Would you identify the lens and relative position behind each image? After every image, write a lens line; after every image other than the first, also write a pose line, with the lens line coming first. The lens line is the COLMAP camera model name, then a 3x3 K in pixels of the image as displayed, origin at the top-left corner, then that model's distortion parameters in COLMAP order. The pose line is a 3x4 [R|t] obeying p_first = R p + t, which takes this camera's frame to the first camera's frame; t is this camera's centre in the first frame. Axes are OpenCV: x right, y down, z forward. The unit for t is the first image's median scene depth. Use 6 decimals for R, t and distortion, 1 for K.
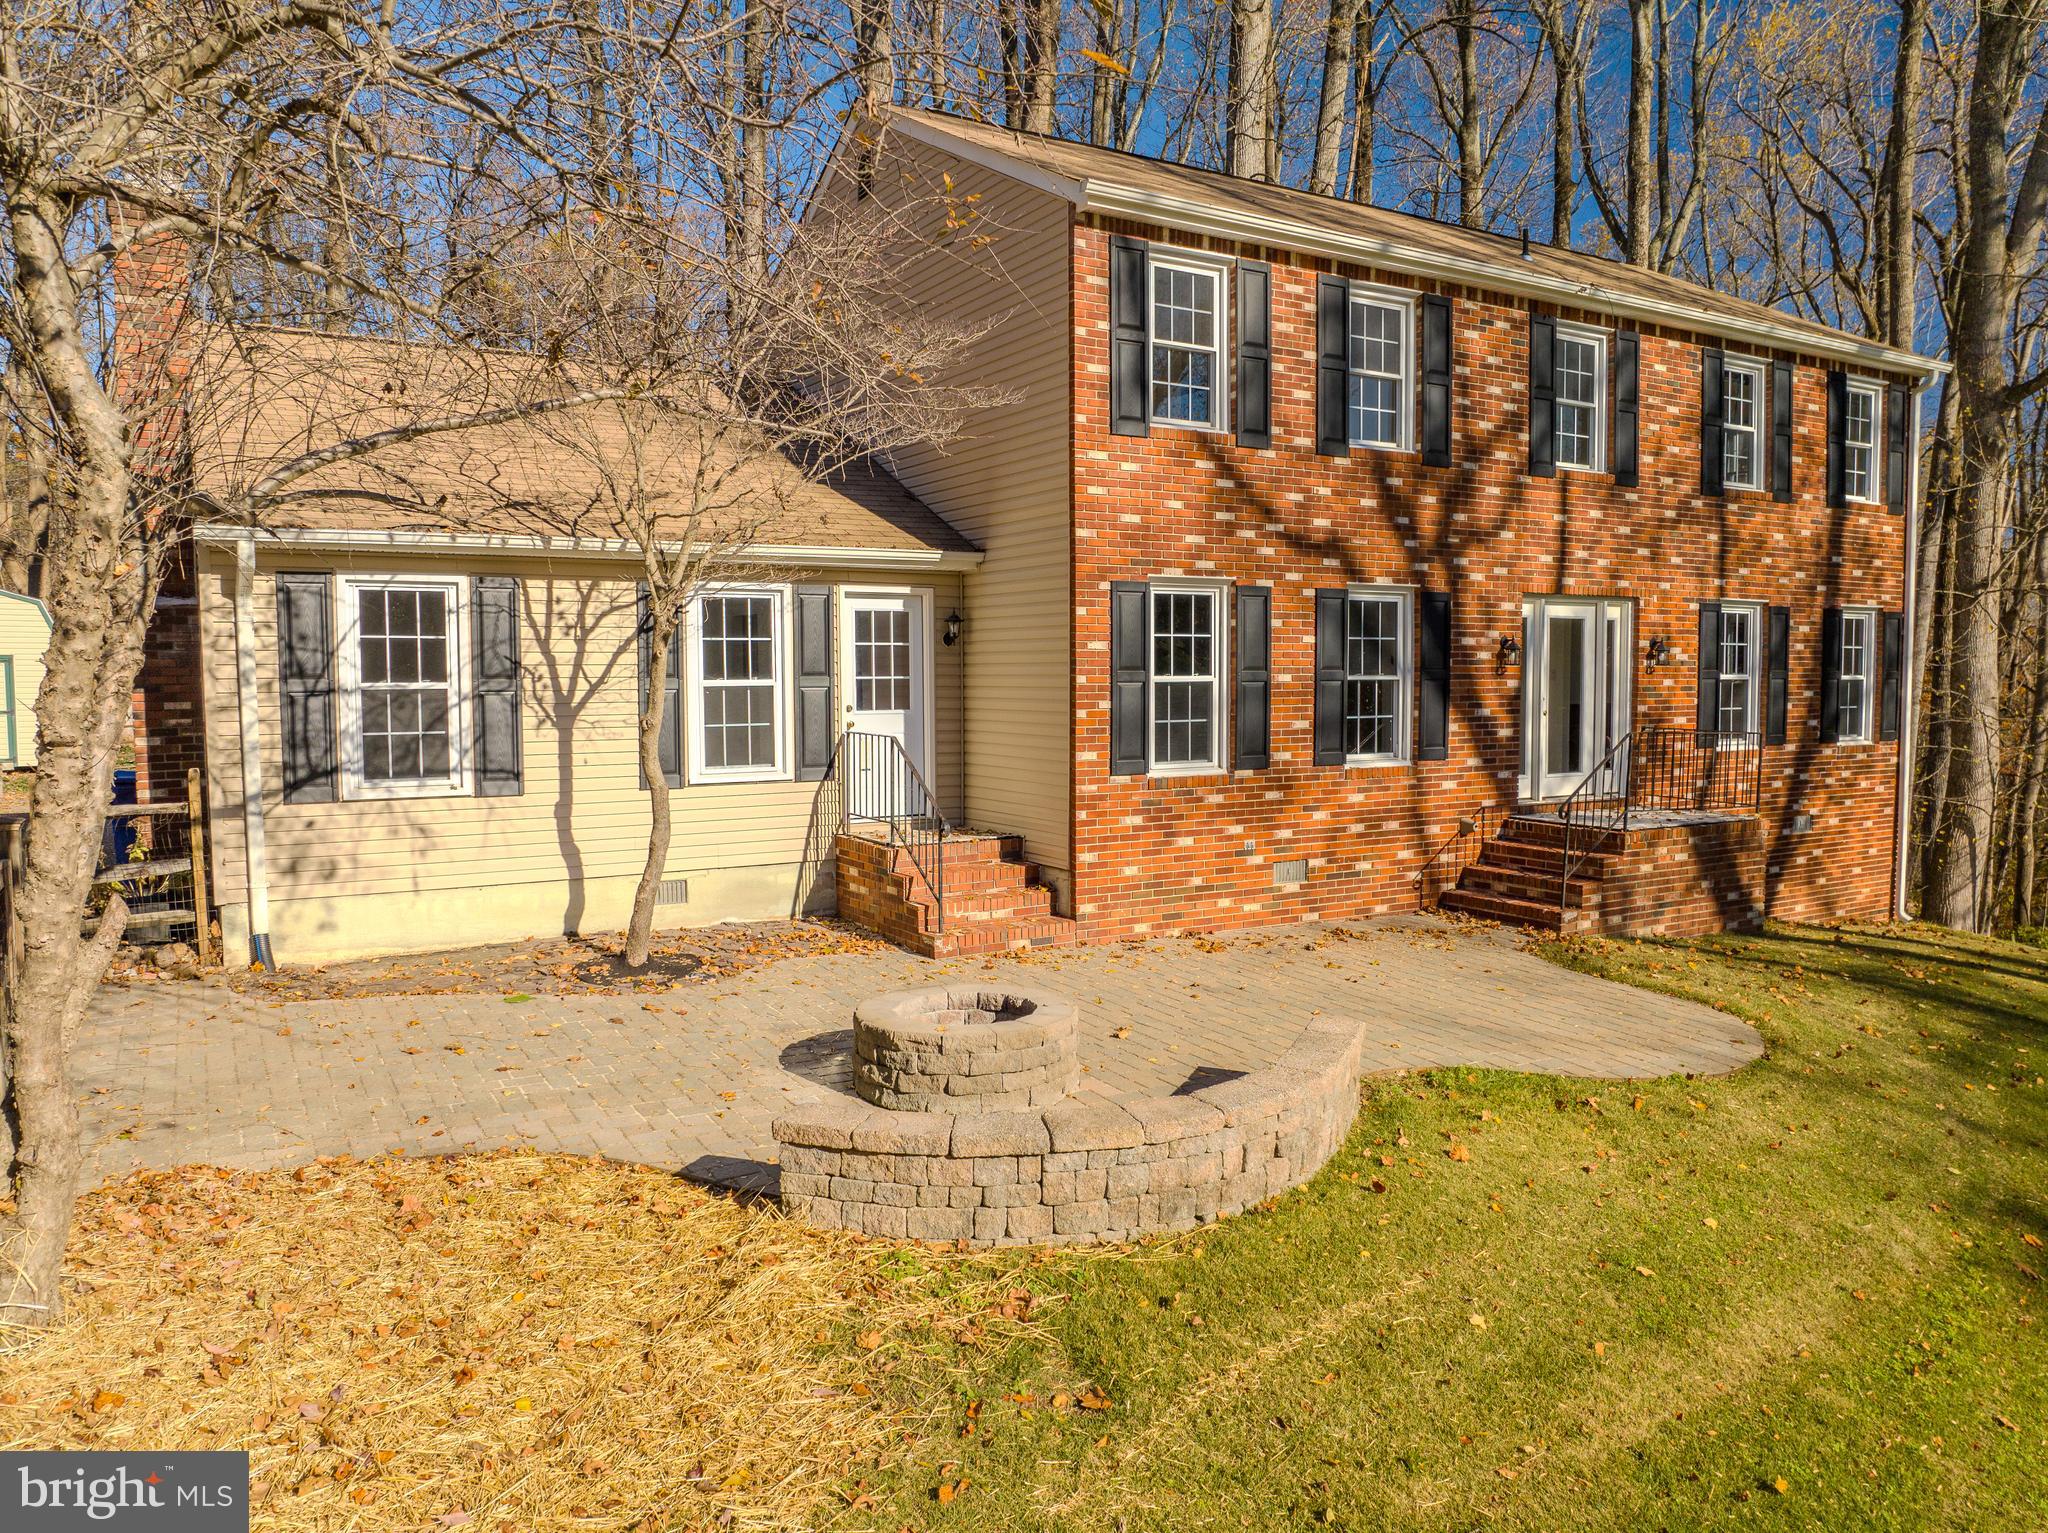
lens RADIAL K [[1439.9, 0, 1024.0], [0, 1439.9, 766.5], [0, 0, 1]] dist [-0.025802, -0.024906]
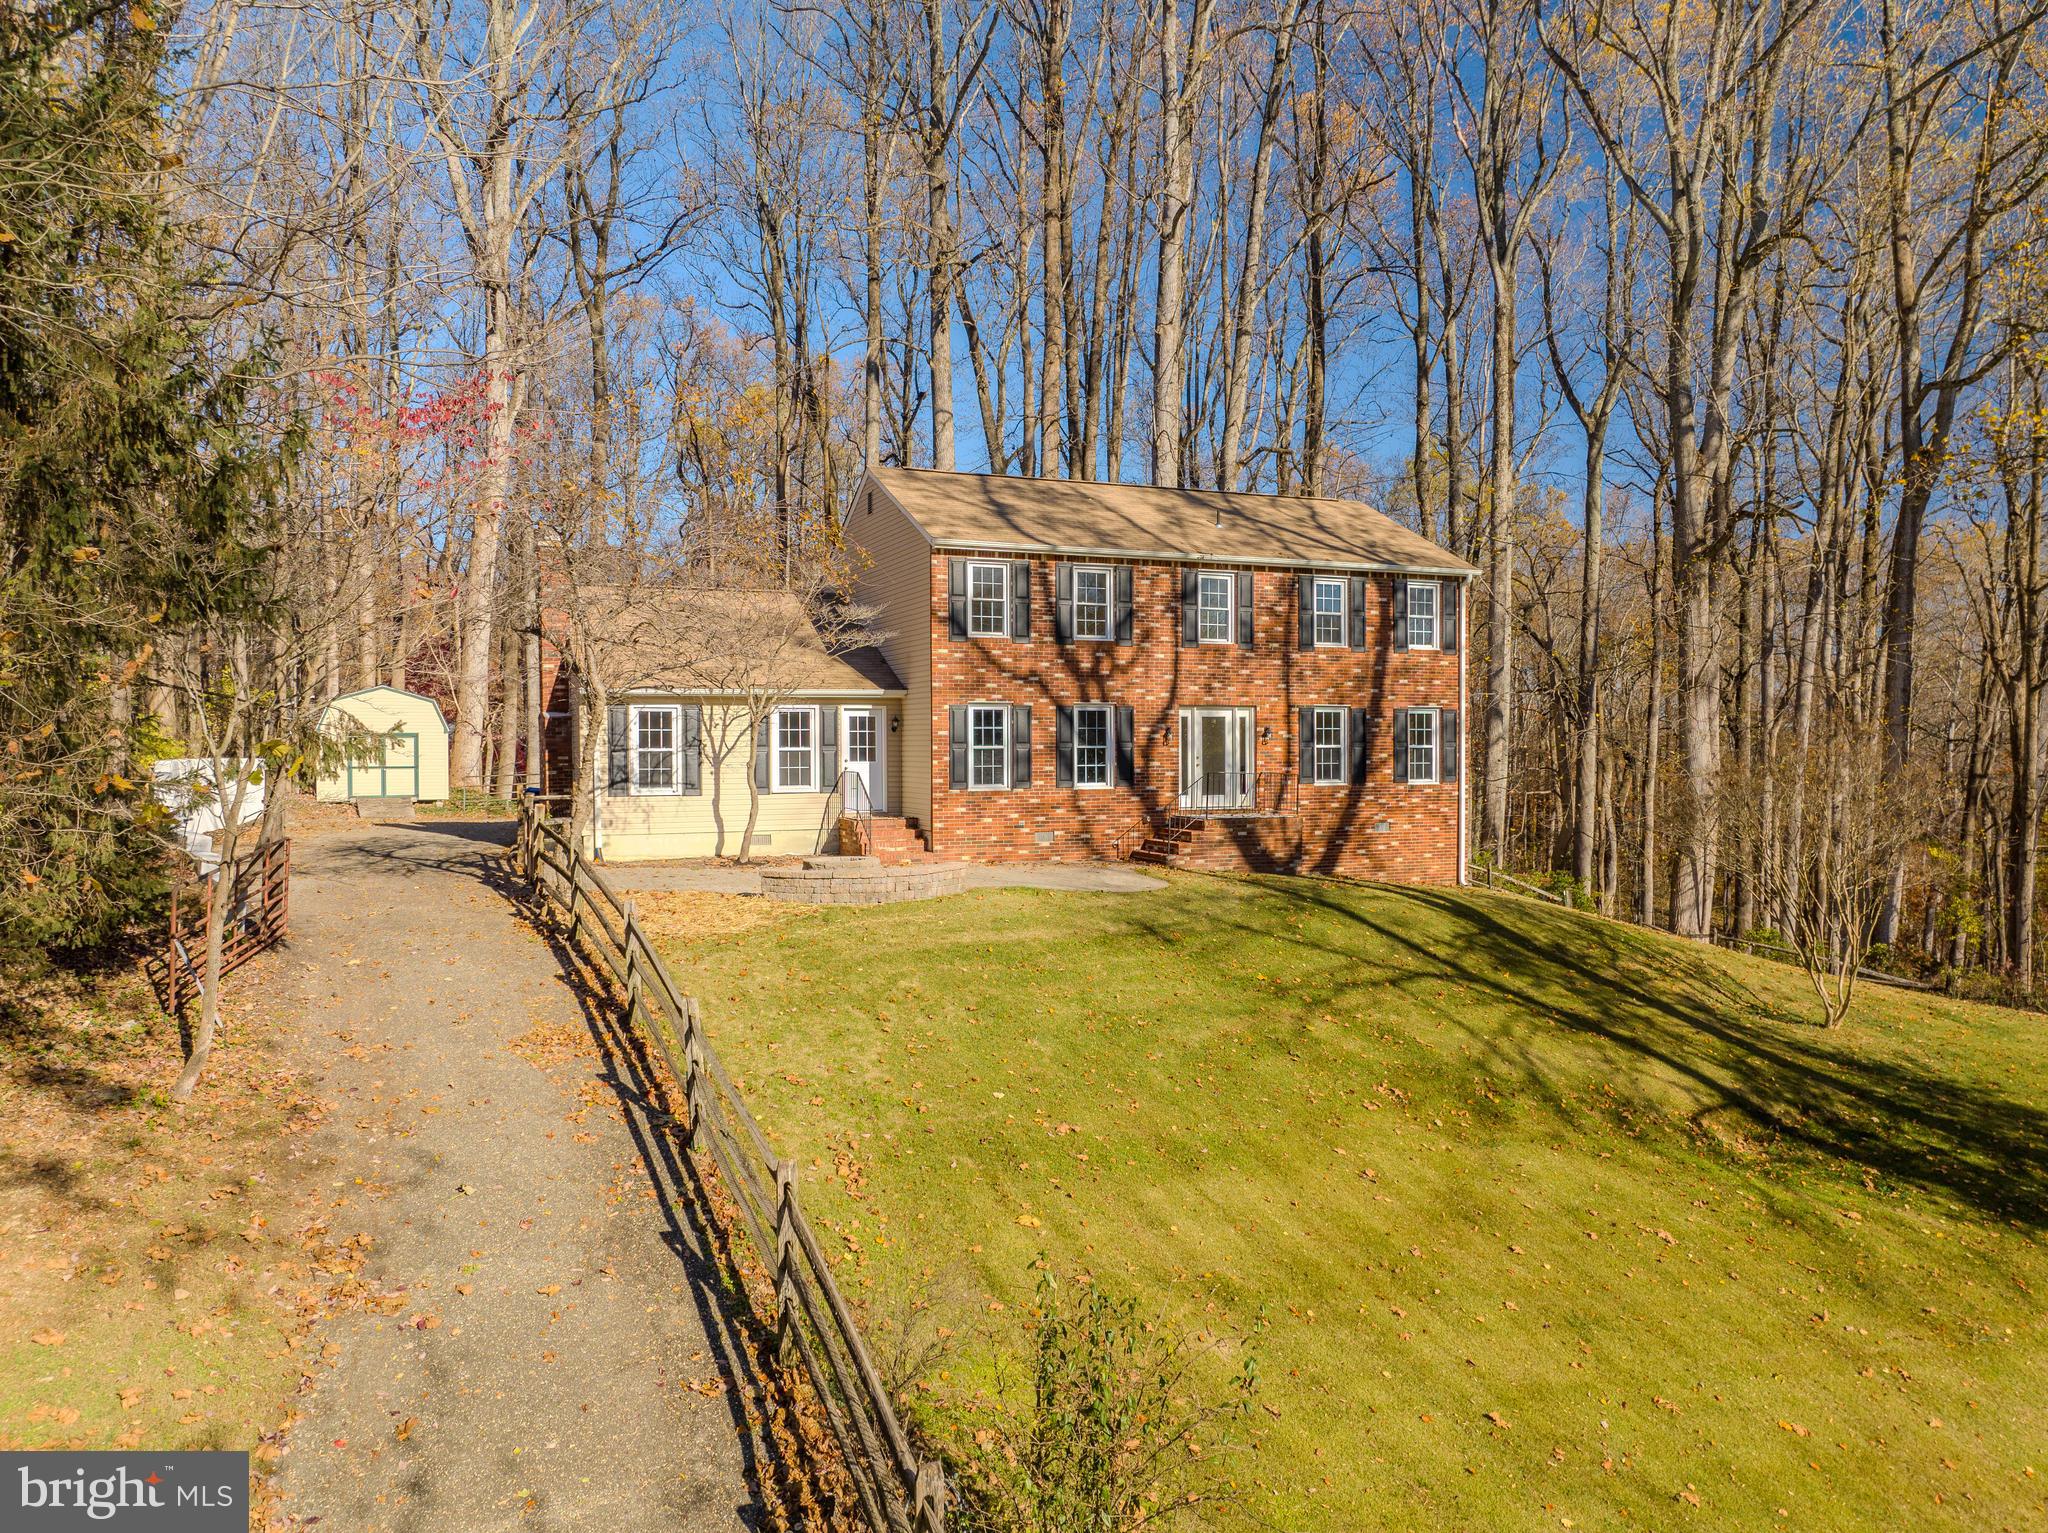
lens RADIAL K [[1439.9, 0, 1024.0], [0, 1439.9, 766.5], [0, 0, 1]] dist [-0.025802, -0.024906]
pose [[0.990565, 0.002064, -0.137032, 0.456324], [-0.008806, 0.998779, -0.048613, 0.074463], [0.136764, 0.049361, 0.989373, -1.160068]]
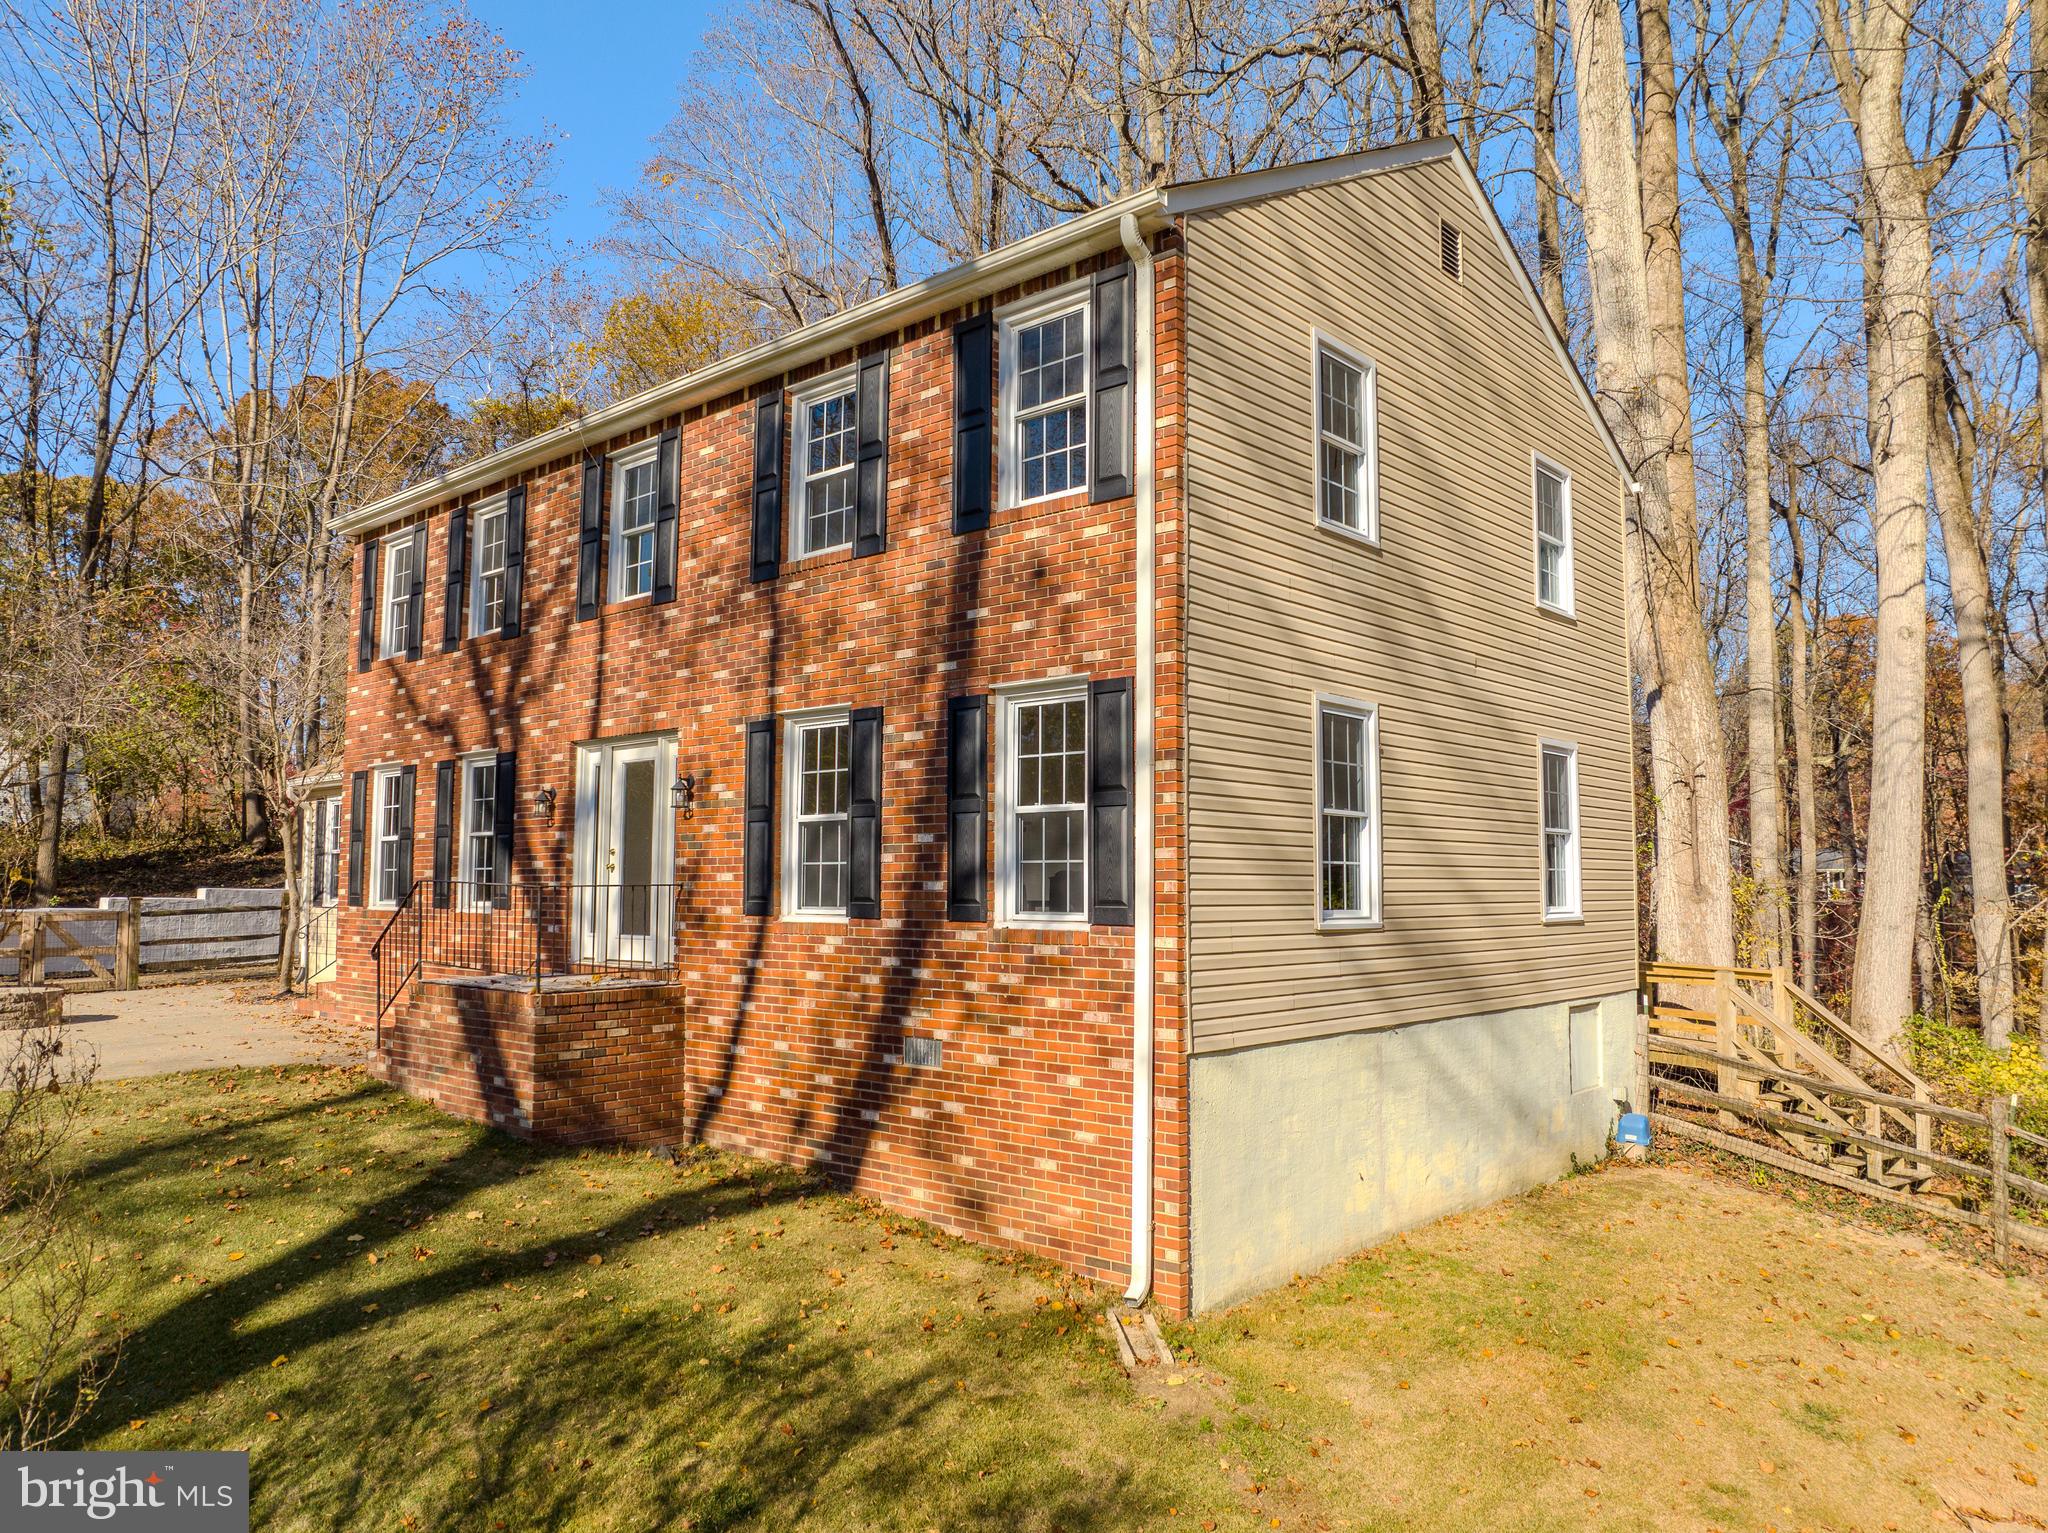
lens RADIAL K [[1439.9, 0, 1024.0], [0, 1439.9, 766.5], [0, 0, 1]] dist [-0.025802, -0.024906]
pose [[0.305783, -0.076373, -0.949033, 1.523340], [-0.063120, 0.992959, -0.100246, -0.029392], [0.950007, 0.090556, 0.298809, 1.119149]]
